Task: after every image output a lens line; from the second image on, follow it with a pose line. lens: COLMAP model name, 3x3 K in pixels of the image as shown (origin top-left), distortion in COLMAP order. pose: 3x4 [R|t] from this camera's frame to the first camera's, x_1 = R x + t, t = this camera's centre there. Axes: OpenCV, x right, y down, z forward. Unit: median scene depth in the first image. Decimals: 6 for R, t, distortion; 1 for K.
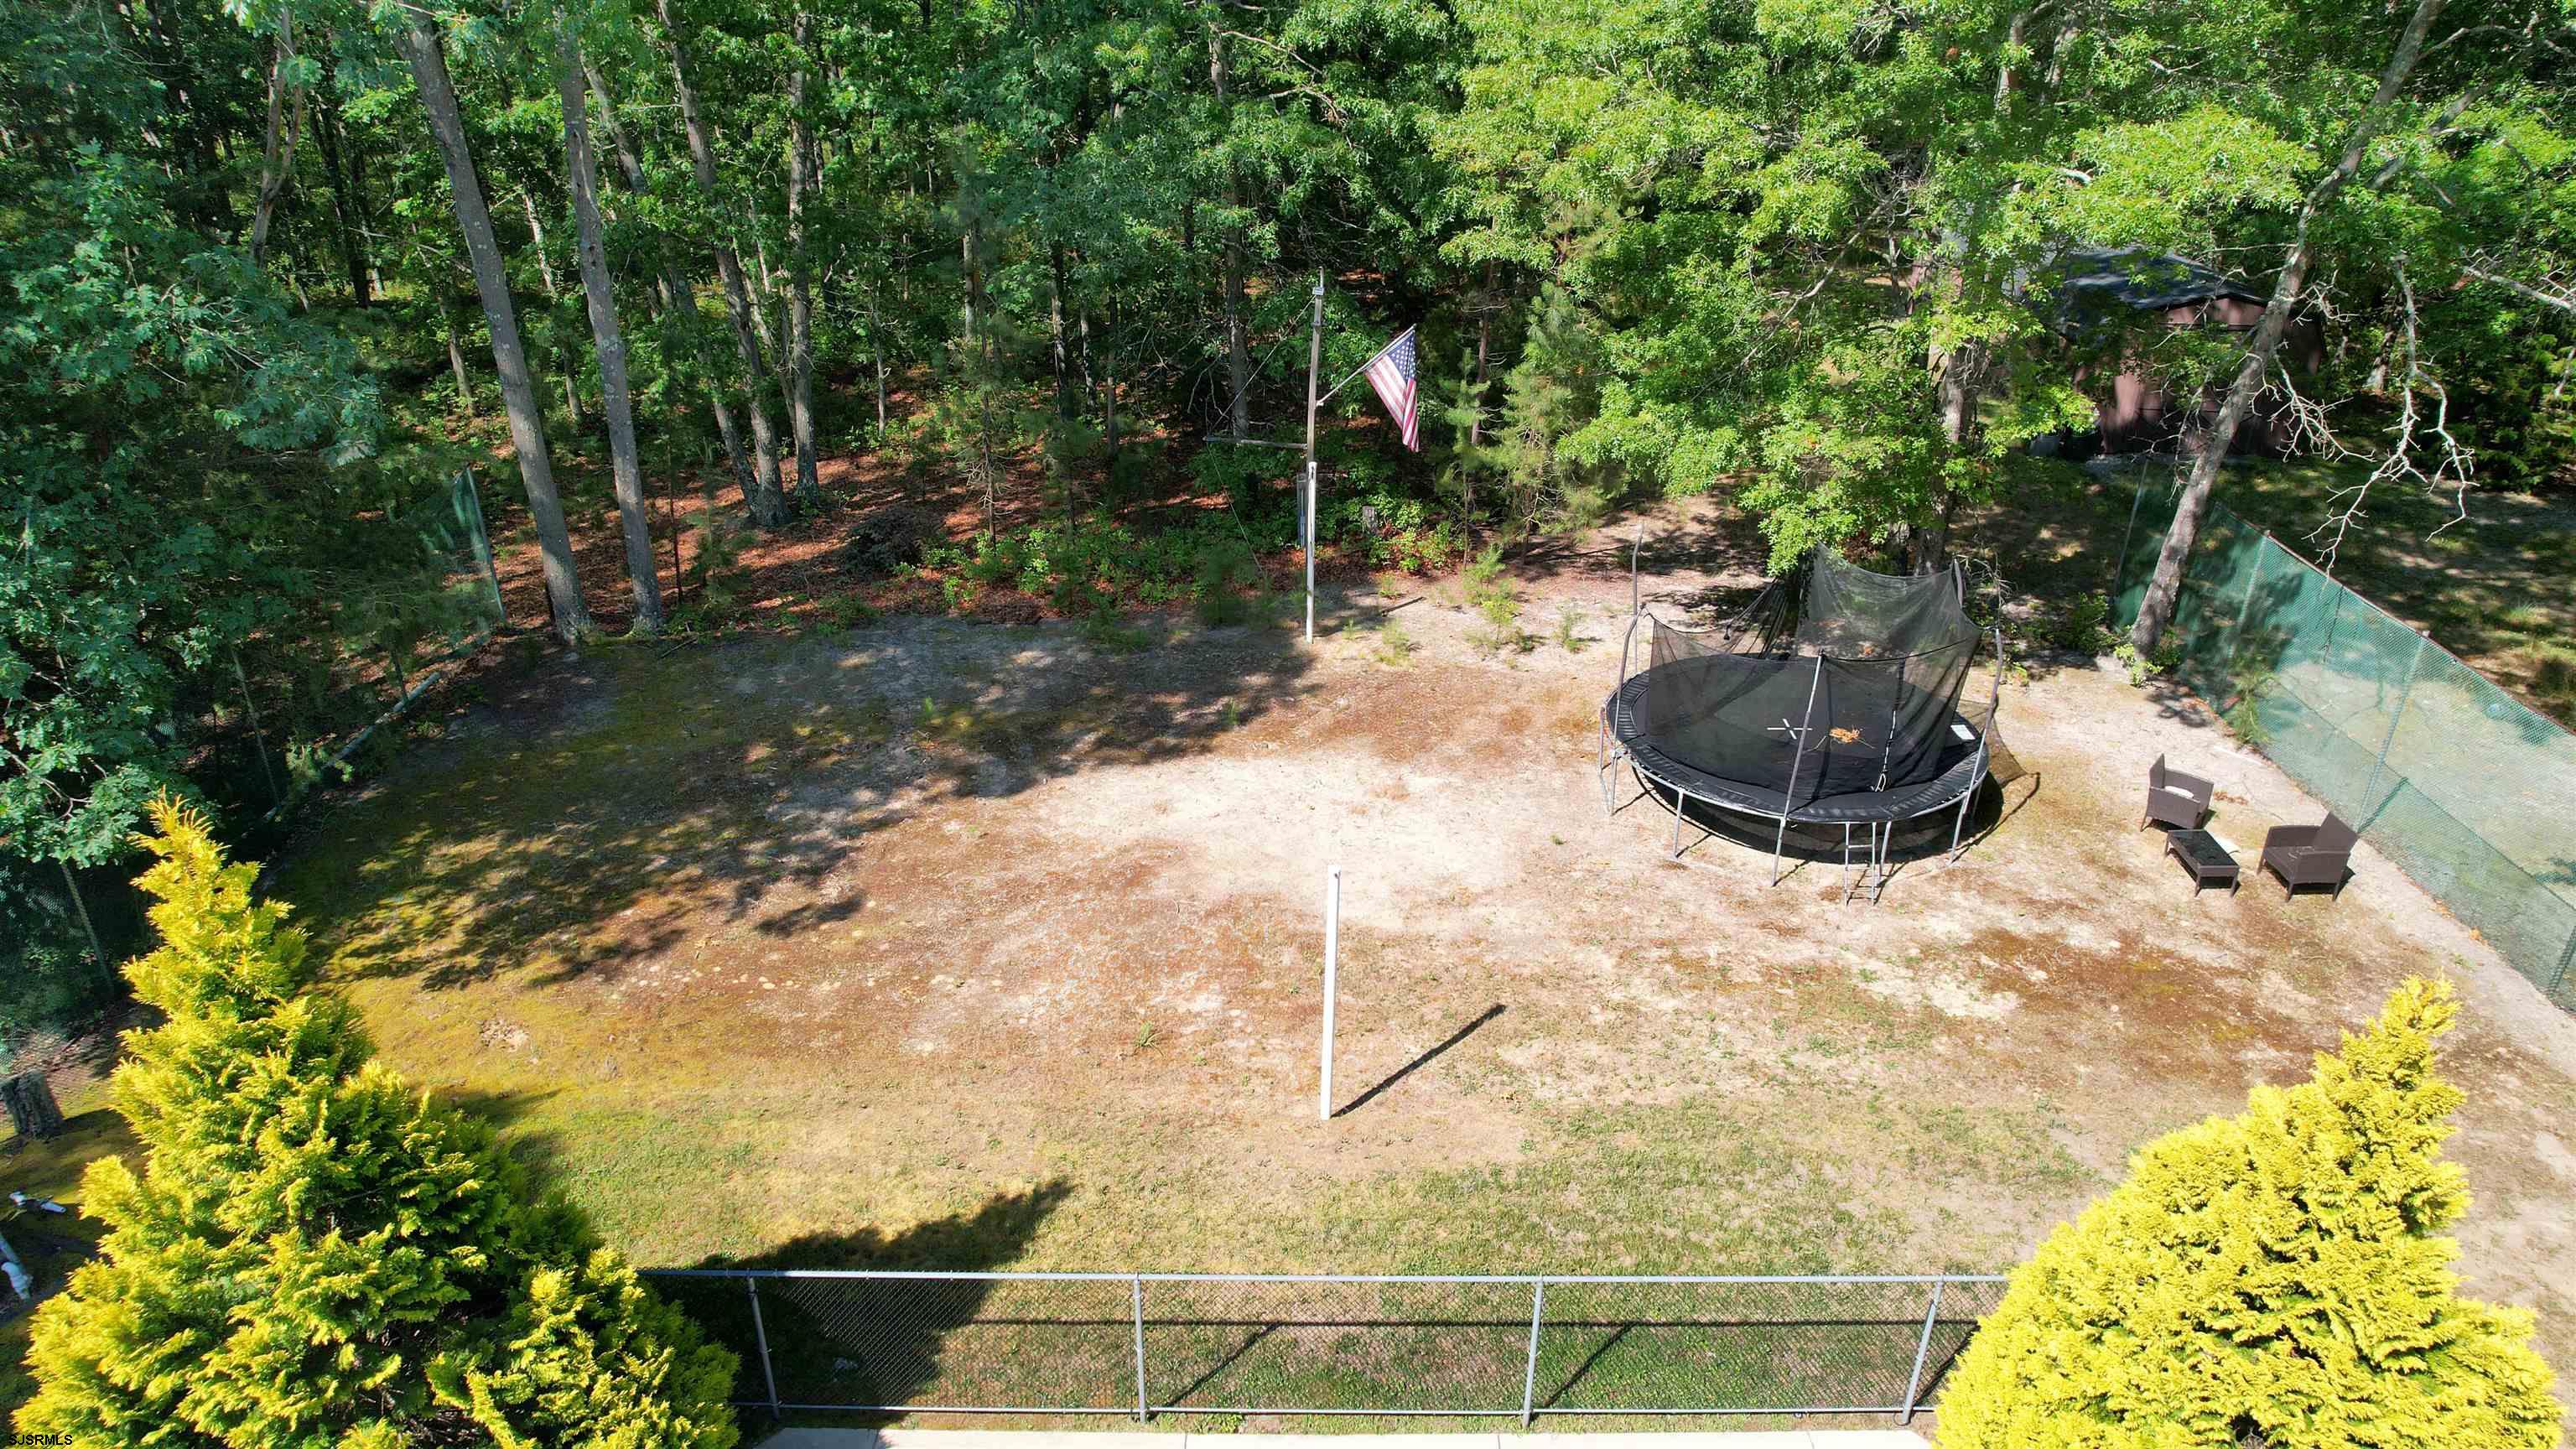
lens RADIAL K [[1643.1, 0, 1288.0], [0, 1643.1, 724.5], [0, 0, 1]] dist [-0.042881, 0.001156]
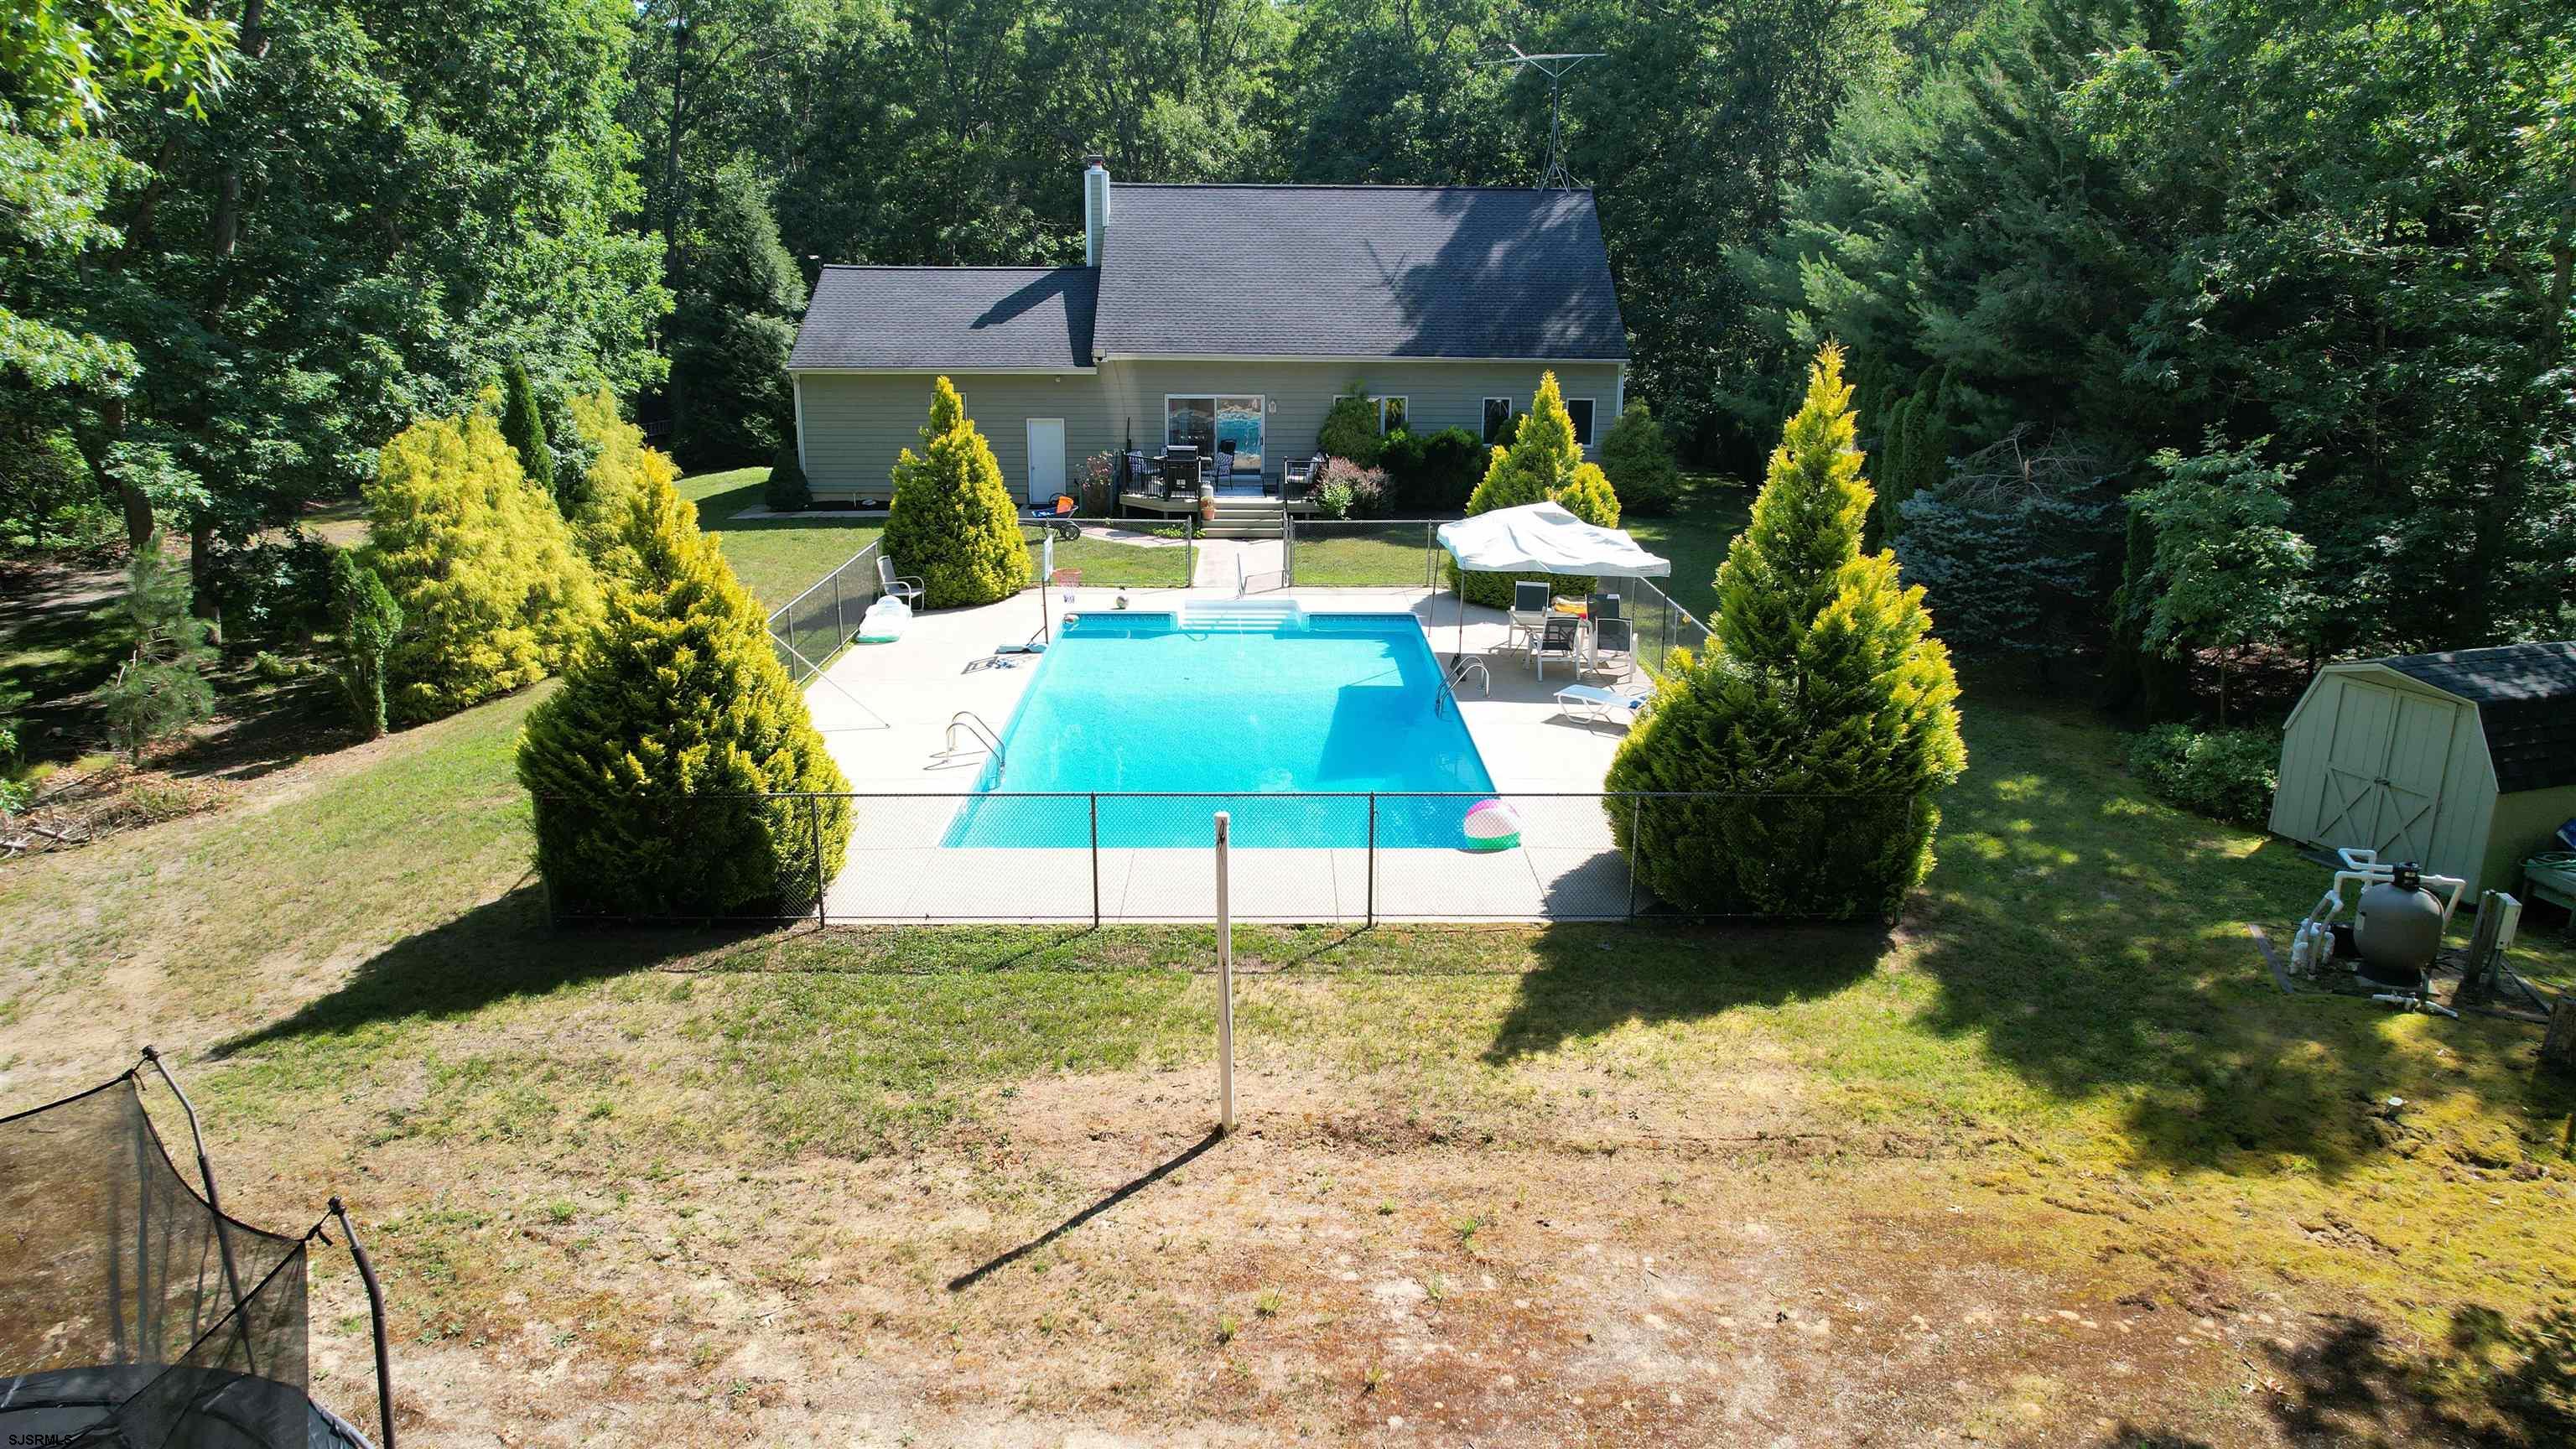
lens RADIAL K [[1682.9, 0, 1287.6], [0, 1682.9, 663.3], [0, 0, 1]] dist [0.000114, 0.002529]
pose [[-0.999629, -0.018117, -0.020315, 0.011350], [-0.026997, 0.755242, 0.654890, -0.456101], [0.003478, 0.655196, -0.755451, 1.282812]]
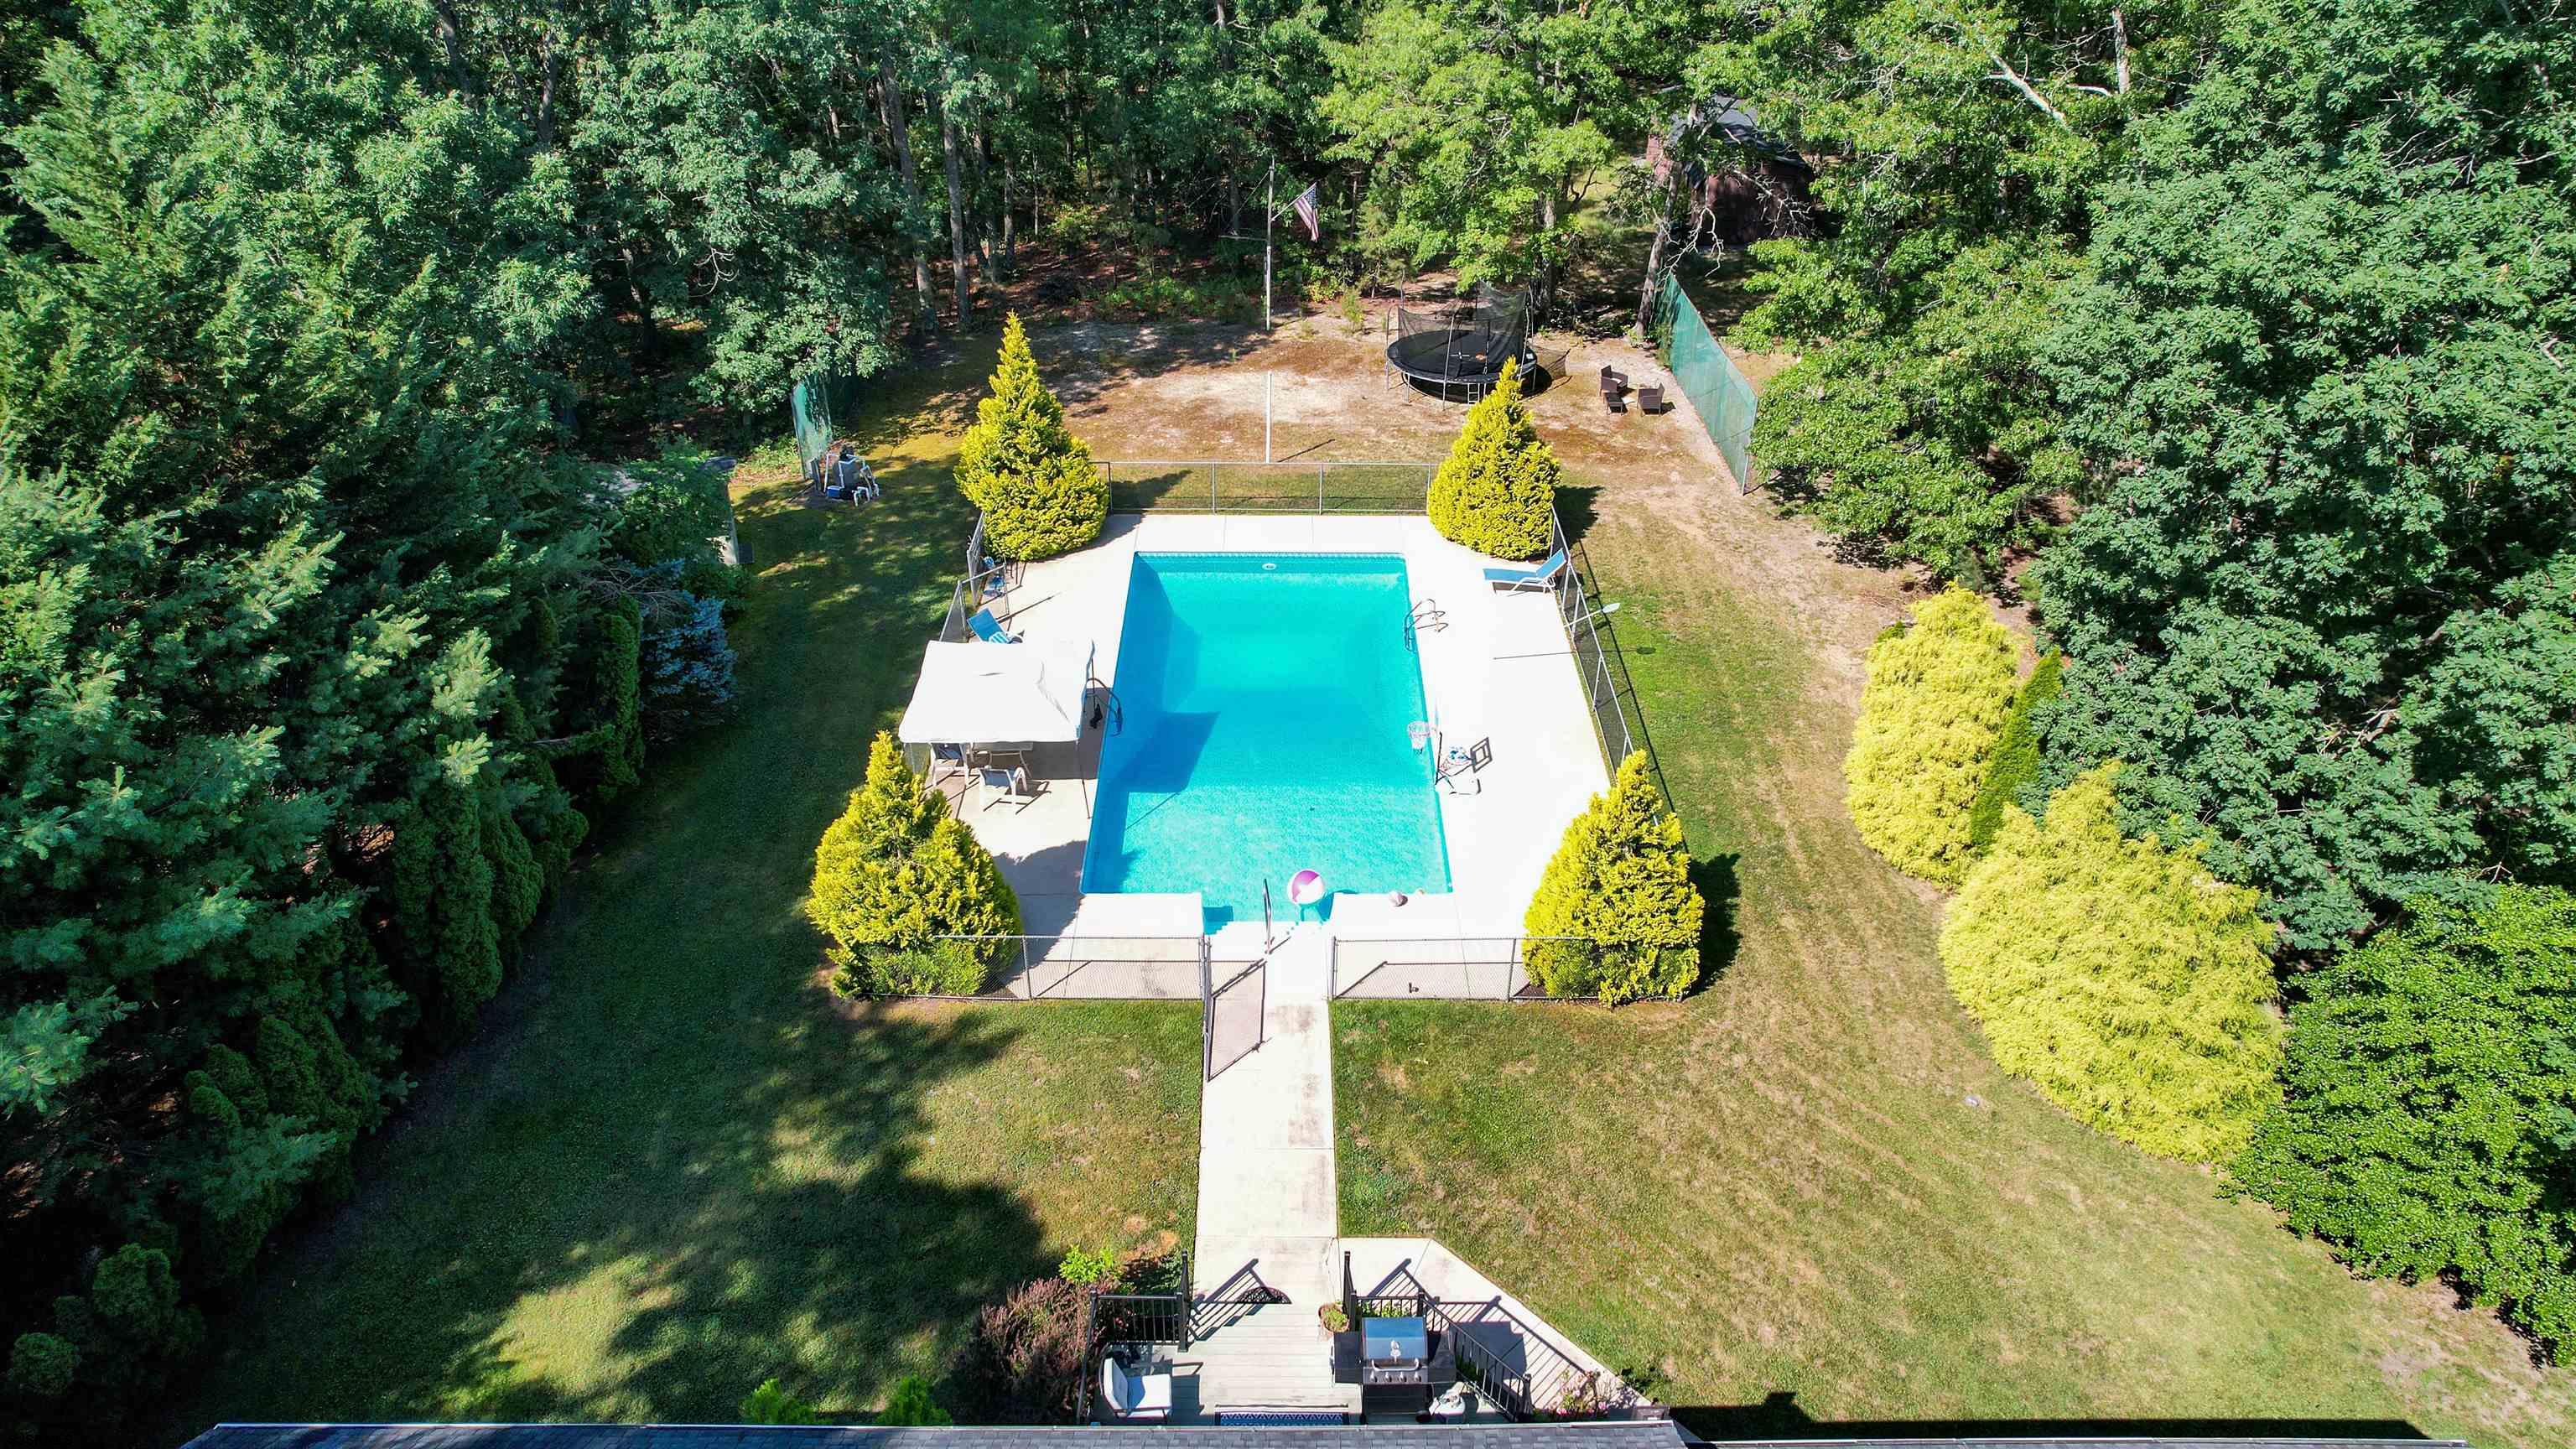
lens RADIAL K [[1682.9, 0, 1287.6], [0, 1682.9, 663.3], [0, 0, 1]] dist [0.000114, 0.002529]
pose [[0.999989, -0.004287, 0.001620, 0.041606], [0.004116, 0.995573, 0.093896, 0.267463], [-0.002016, -0.093889, 0.995581, -1.879909]]
